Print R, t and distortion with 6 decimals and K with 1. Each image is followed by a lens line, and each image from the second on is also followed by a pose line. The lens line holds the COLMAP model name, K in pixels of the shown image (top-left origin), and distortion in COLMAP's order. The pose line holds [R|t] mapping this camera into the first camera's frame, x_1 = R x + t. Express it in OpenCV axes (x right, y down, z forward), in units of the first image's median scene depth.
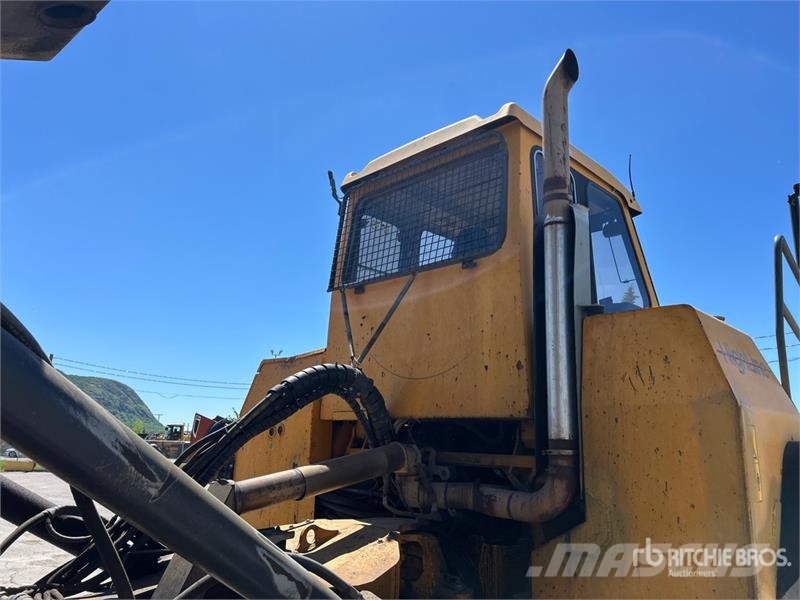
lens RADIAL K [[632.7, 0, 400.0], [0, 632.7, 300.0], [0, 0, 1]] dist [0.038357, -0.004015]
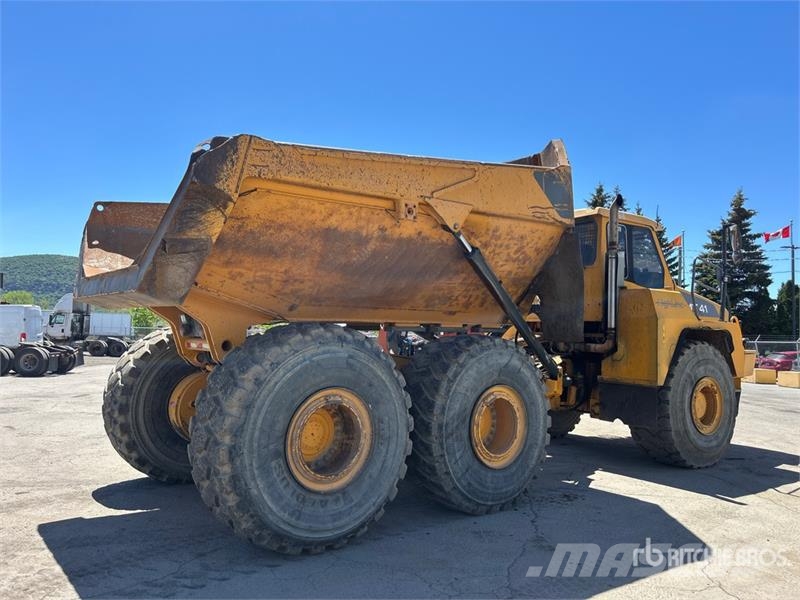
lens RADIAL K [[632.7, 0, 400.0], [0, 632.7, 300.0], [0, 0, 1]] dist [0.038357, -0.004015]
pose [[0.984855, -0.019105, -0.172322, -0.236021], [0.047336, 0.985779, 0.161242, -0.467490], [0.166791, -0.166957, 0.971754, -2.180059]]
